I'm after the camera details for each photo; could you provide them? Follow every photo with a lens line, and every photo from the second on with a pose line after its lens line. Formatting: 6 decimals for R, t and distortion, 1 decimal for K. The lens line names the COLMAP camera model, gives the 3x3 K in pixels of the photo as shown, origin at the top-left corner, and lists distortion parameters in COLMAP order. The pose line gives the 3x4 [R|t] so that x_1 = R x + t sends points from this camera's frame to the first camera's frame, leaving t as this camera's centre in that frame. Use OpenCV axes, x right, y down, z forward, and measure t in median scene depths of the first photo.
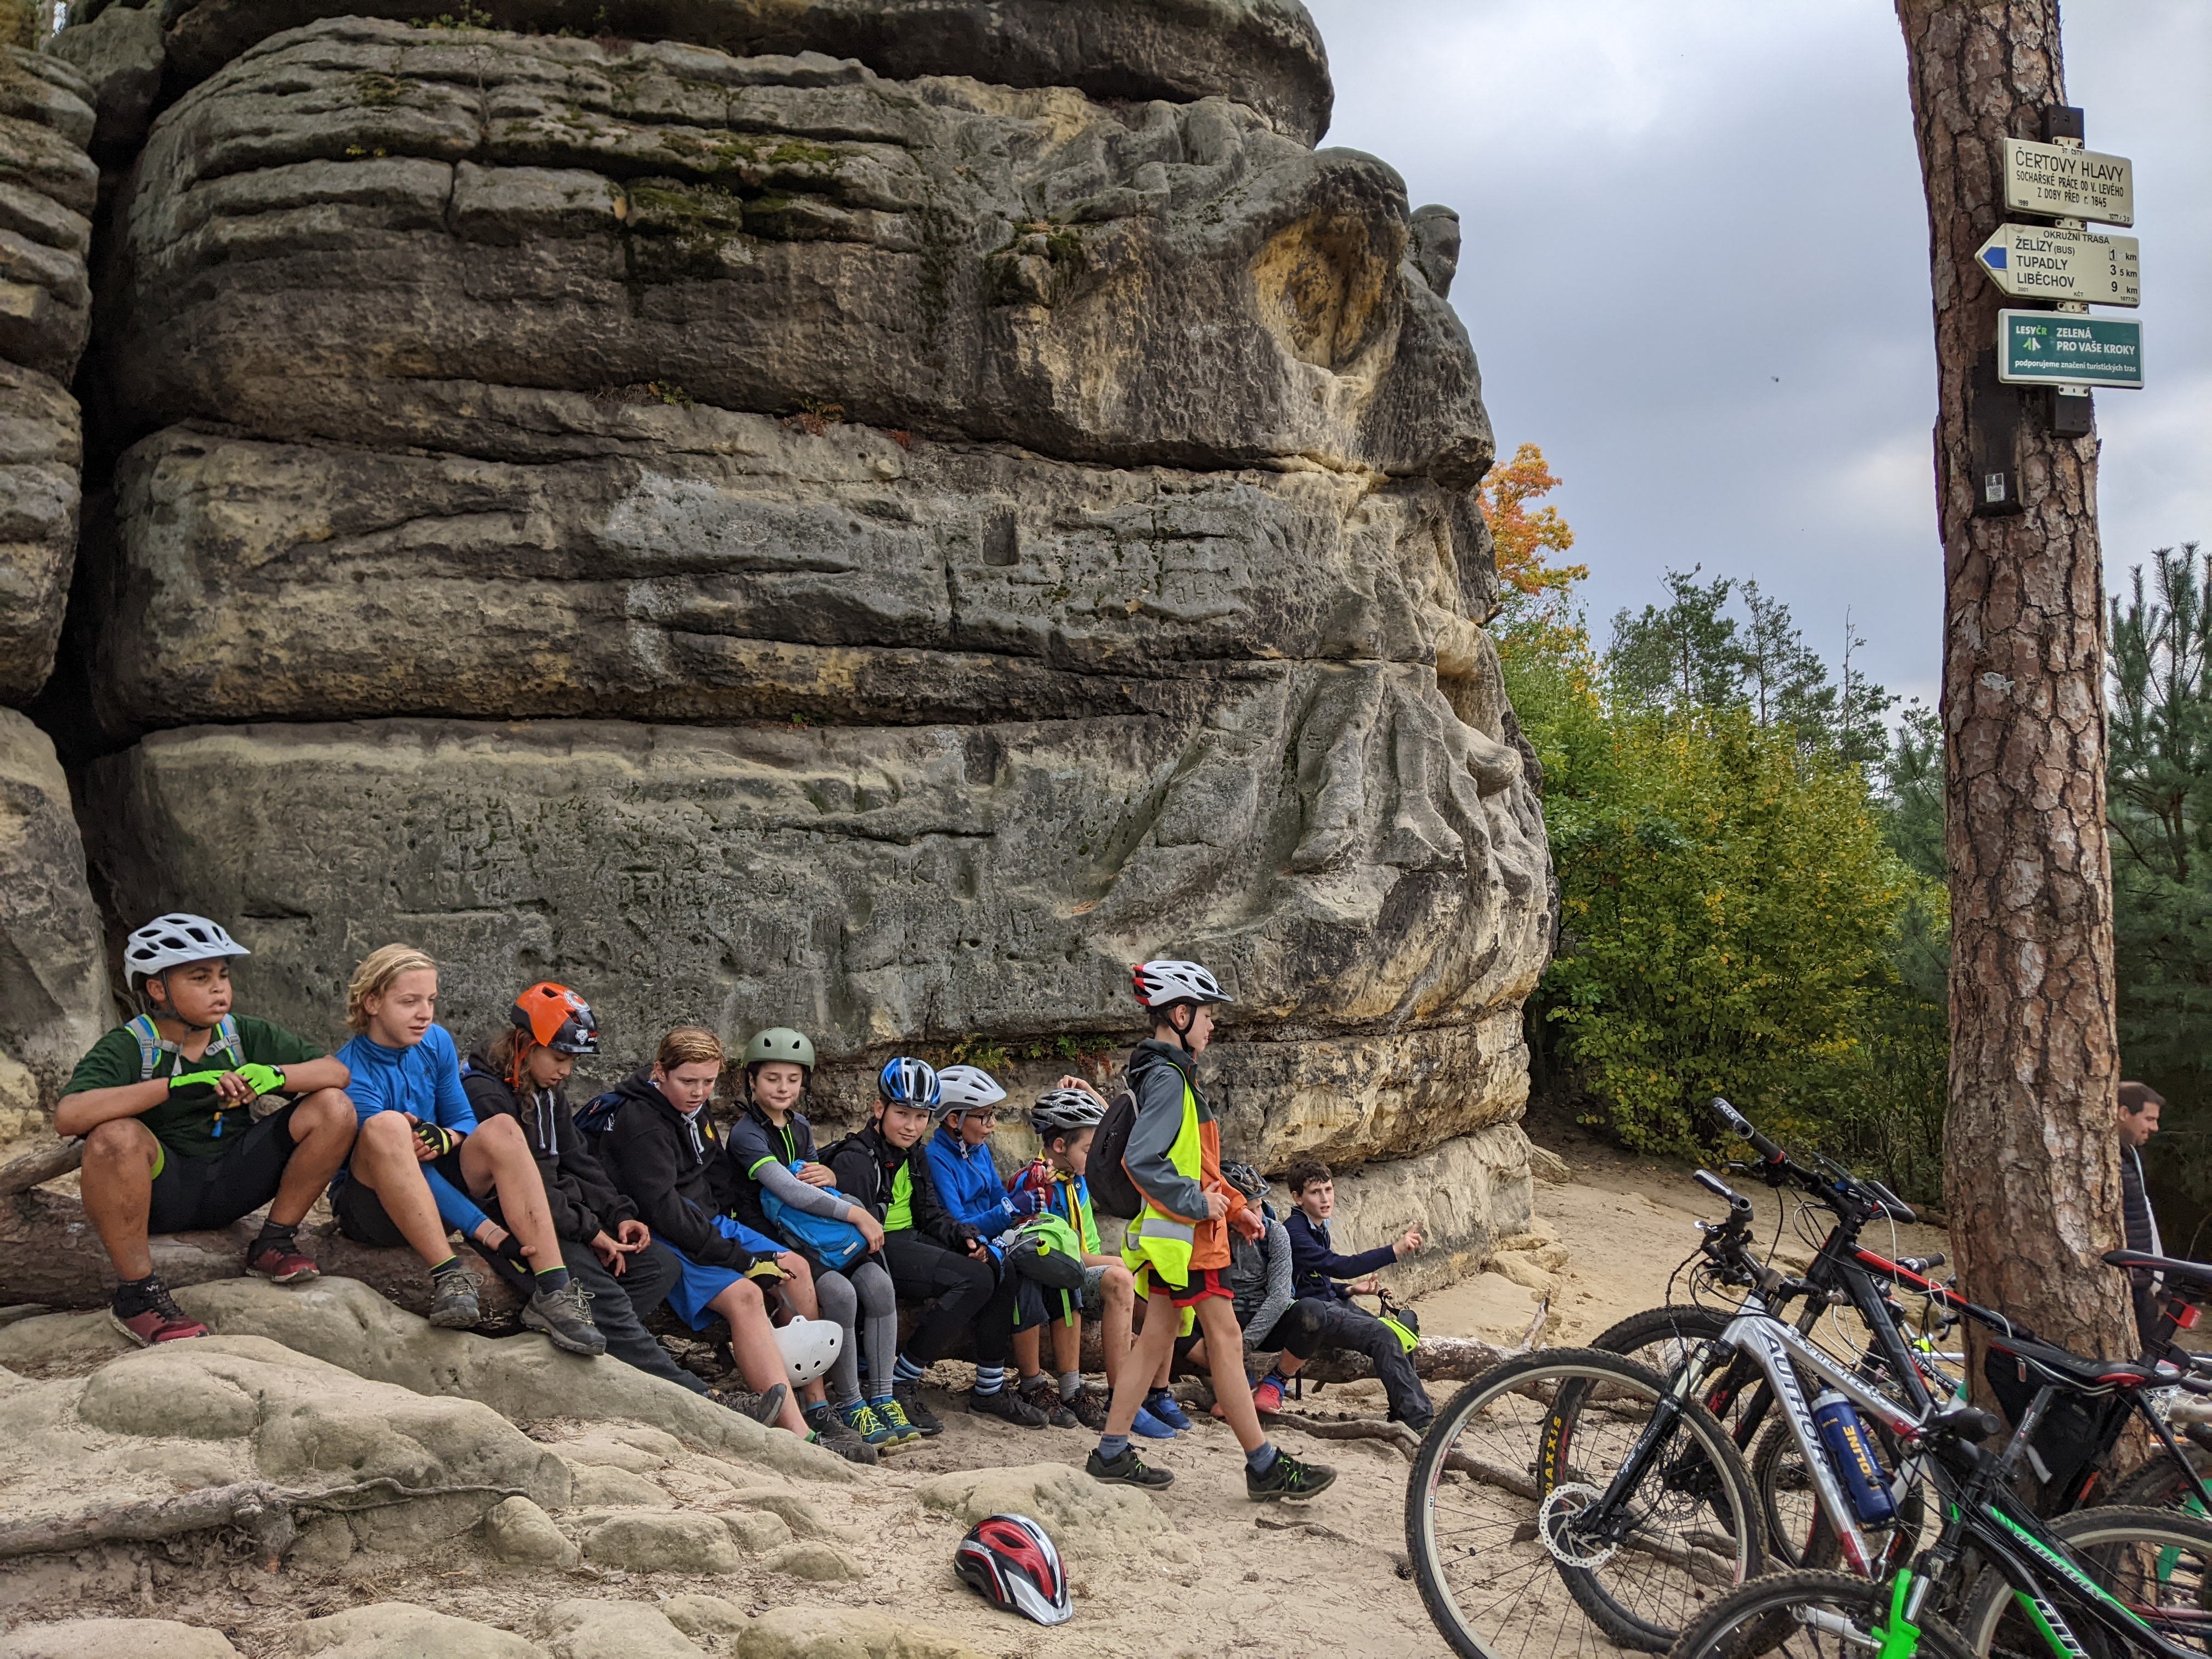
lens RADIAL K [[1755.0, 0, 1104.1], [0, 1755.0, 820.4], [0, 0, 1]] dist [0.172366, -0.328037]
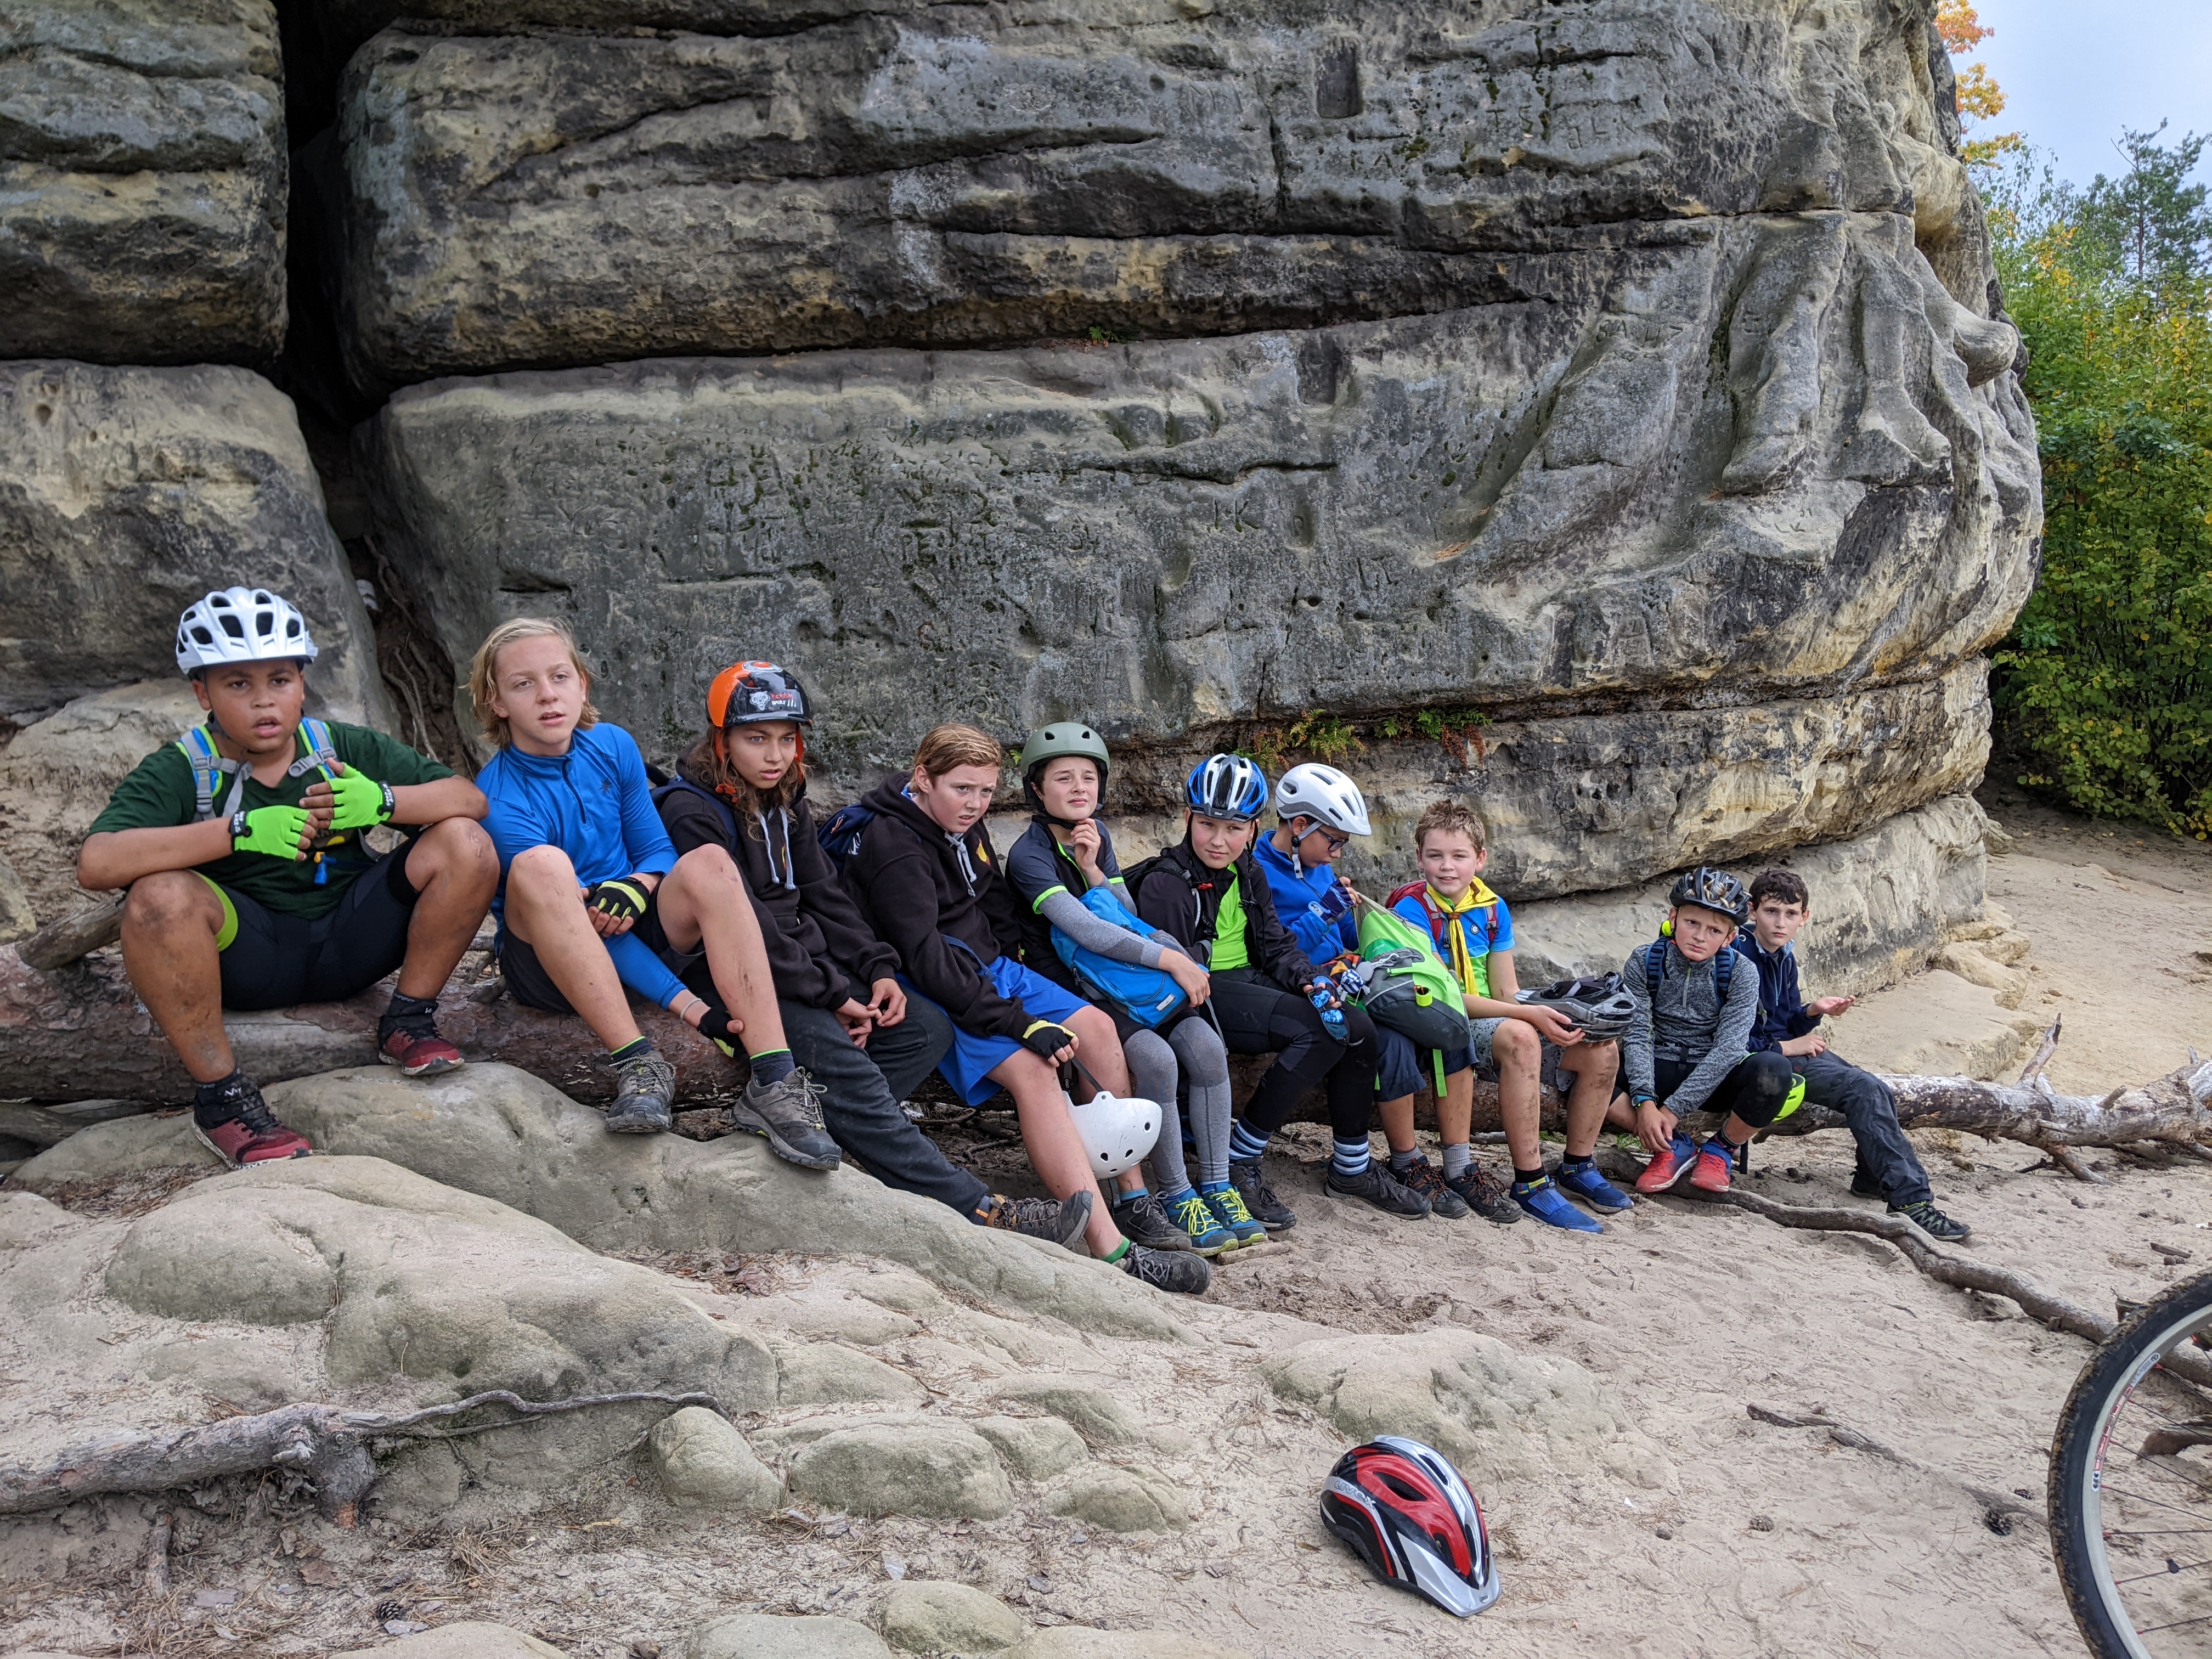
lens RADIAL K [[1753.6, 0, 1106.0], [0, 1753.6, 829.5], [0, 0, 1]] dist [0.065028, -0.105219]
pose [[0.981982, -0.006535, -0.188861, -0.014731], [0.043604, 0.980269, 0.192798, 0.011896], [0.183875, -0.197560, 0.962892, 0.162968]]
